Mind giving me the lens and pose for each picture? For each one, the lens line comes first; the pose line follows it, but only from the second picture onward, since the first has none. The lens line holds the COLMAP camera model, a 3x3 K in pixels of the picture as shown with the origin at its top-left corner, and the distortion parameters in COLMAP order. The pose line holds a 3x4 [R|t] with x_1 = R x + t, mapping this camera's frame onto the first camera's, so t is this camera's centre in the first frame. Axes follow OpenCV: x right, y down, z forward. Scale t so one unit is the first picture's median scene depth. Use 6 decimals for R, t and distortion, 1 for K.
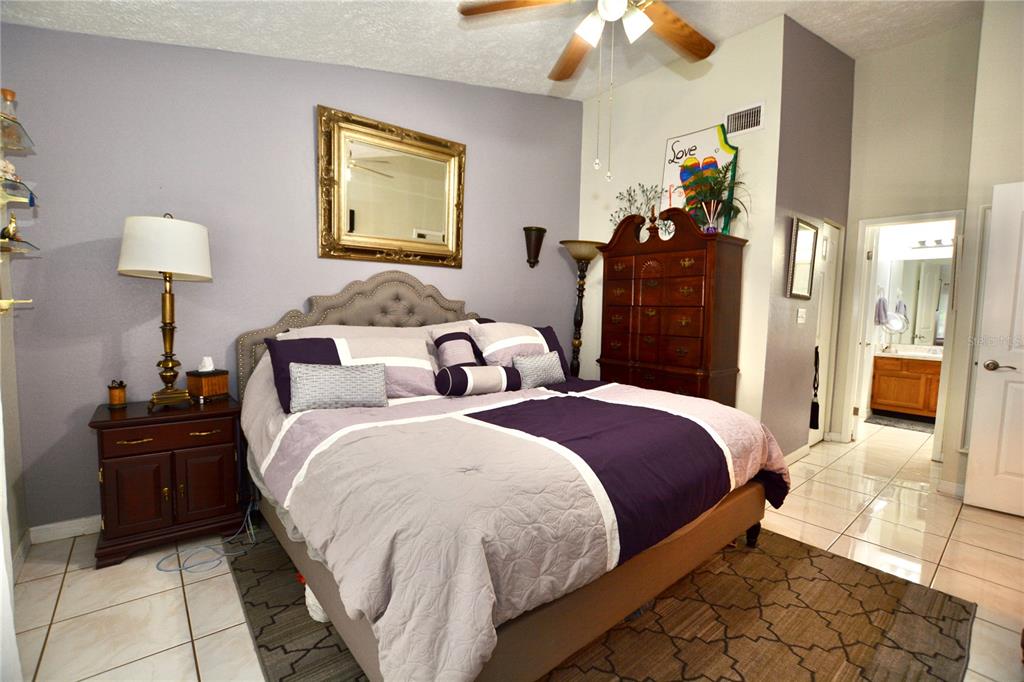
lens RADIAL K [[453.5, 0, 513.6], [0, 453.5, 341.1], [0, 0, 1]] dist [-0.028650, 0.004046]
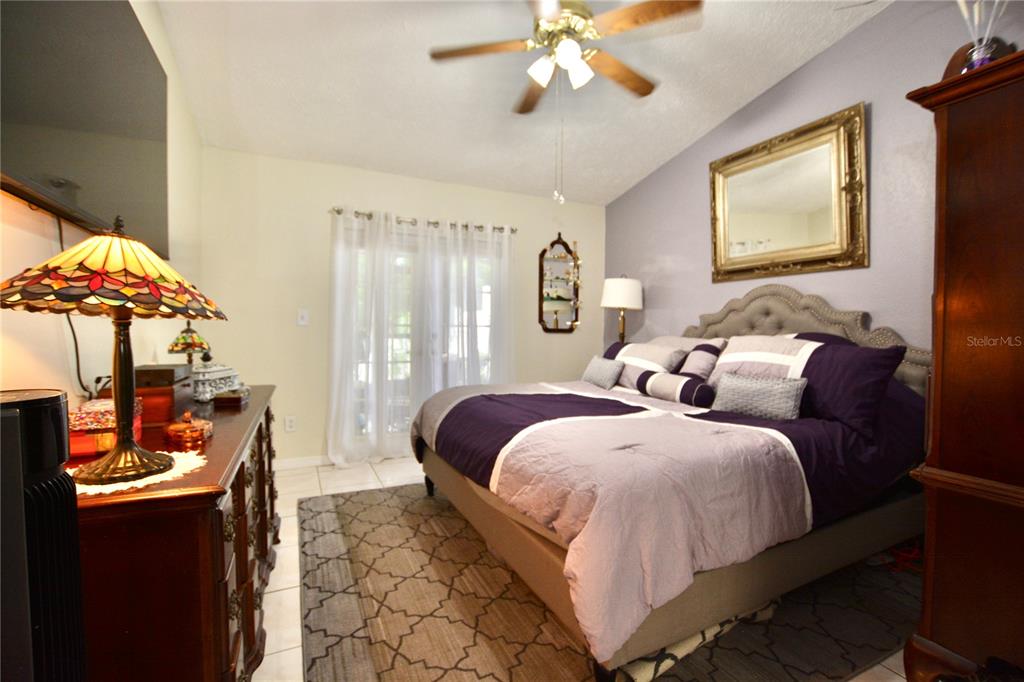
lens RADIAL K [[453.5, 0, 514.7], [0, 453.5, 337.3], [0, 0, 1]] dist [-0.028650, 0.004046]
pose [[-0.240676, 0.000539, -0.970605, 0.896678], [-0.081321, 0.996473, 0.020718, -0.018724], [0.967193, 0.083917, -0.239783, 0.783312]]
